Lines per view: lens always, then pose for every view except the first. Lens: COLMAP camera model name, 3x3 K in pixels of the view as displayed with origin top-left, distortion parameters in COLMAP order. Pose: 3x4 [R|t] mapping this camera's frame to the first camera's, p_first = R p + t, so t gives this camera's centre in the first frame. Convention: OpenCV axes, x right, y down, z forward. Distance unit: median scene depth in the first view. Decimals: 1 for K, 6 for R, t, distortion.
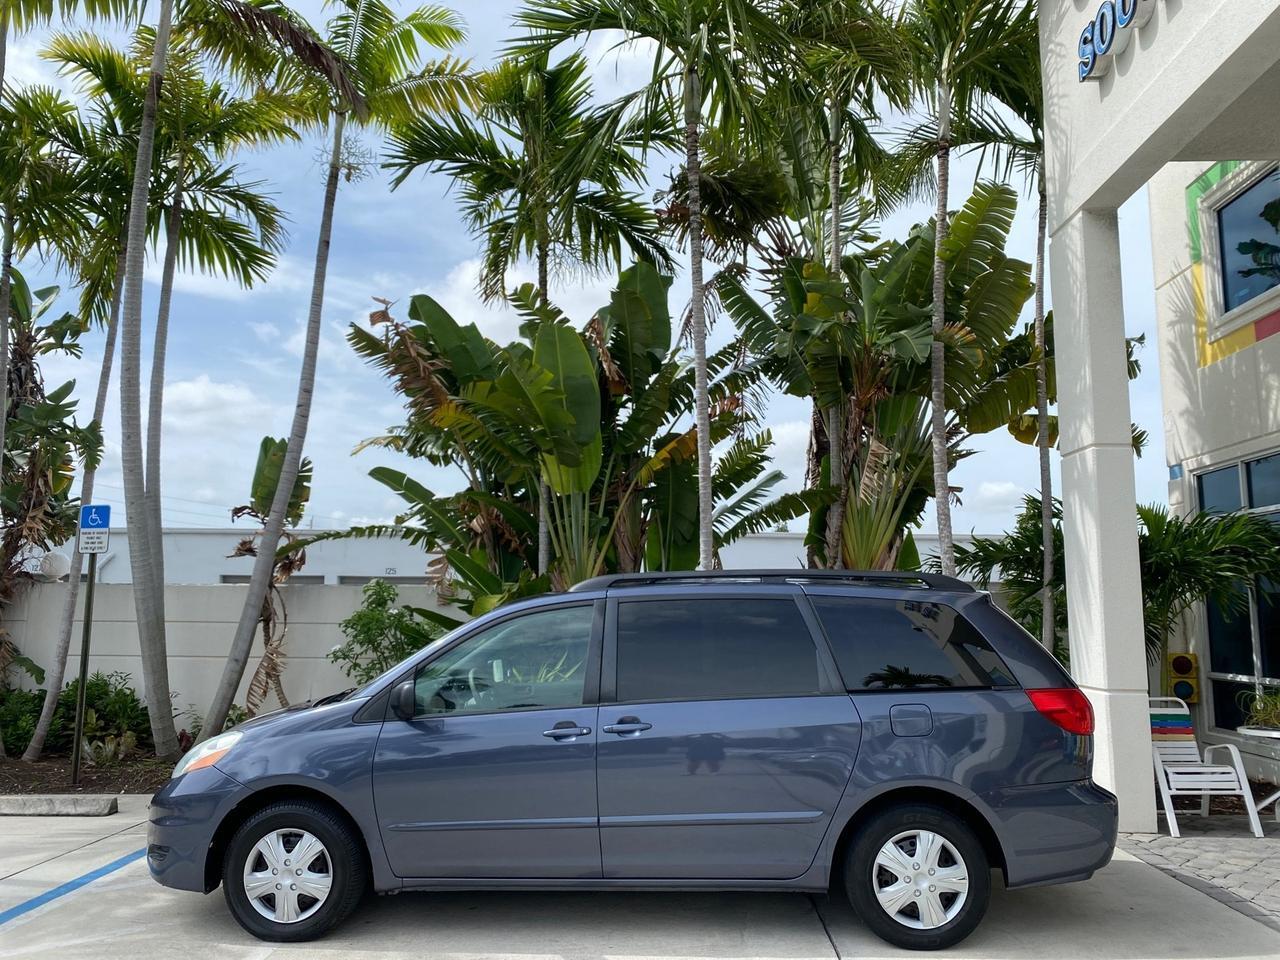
lens RADIAL K [[974.7, 0, 645.6], [0, 974.7, 479.9], [0, 0, 1]] dist [0.018850, -0.008578]
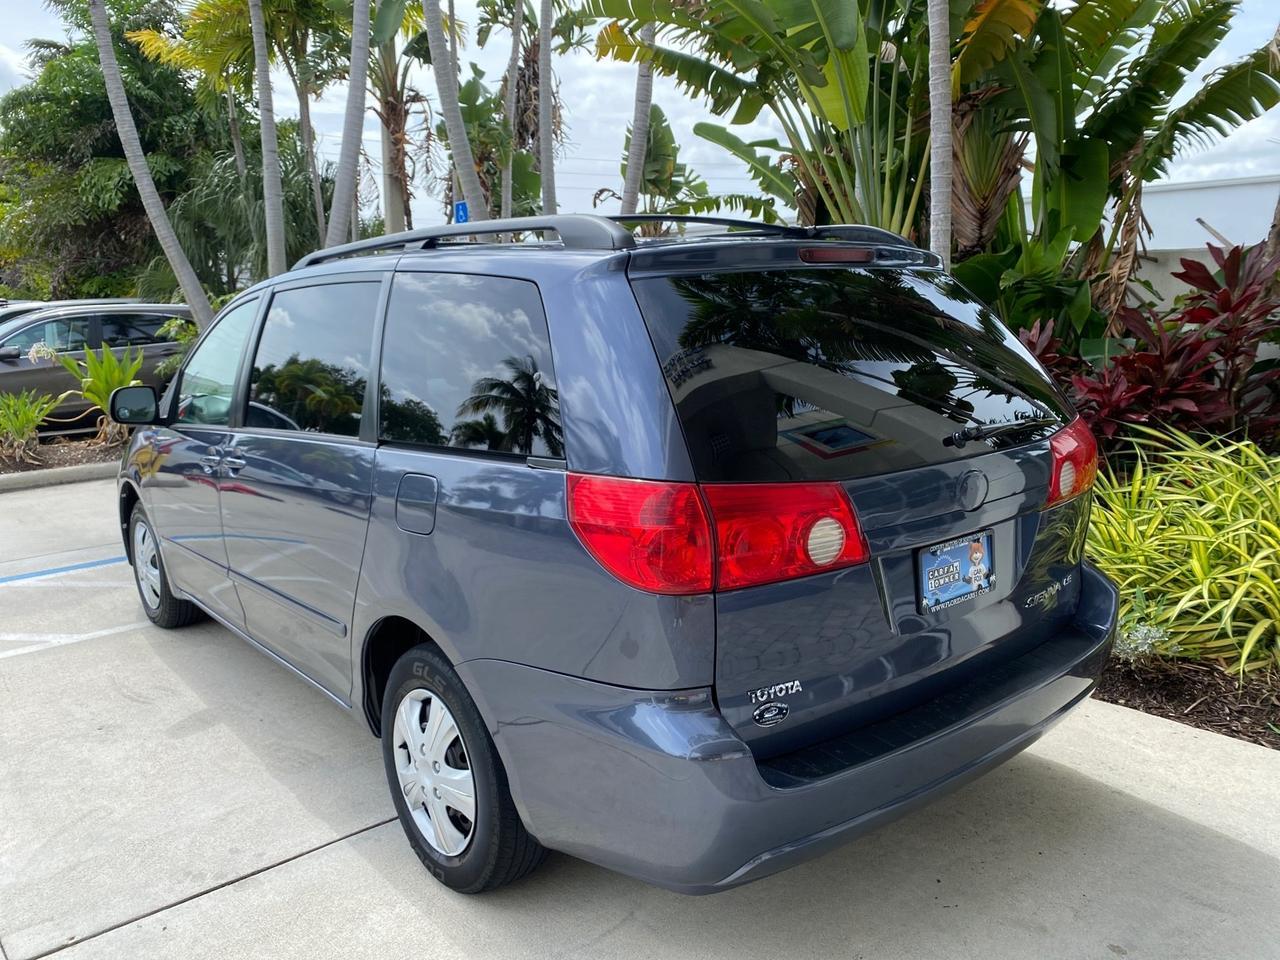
lens RADIAL K [[986.0, 0, 642.0], [0, 986.0, 482.7], [0, 0, 1]] dist [-0.001821, 0.003469]
pose [[0.686649, 0.117593, -0.717416, 0.361213], [0.115914, 0.956498, 0.267724, 0.052290], [0.717689, -0.266991, 0.643148, 0.367154]]
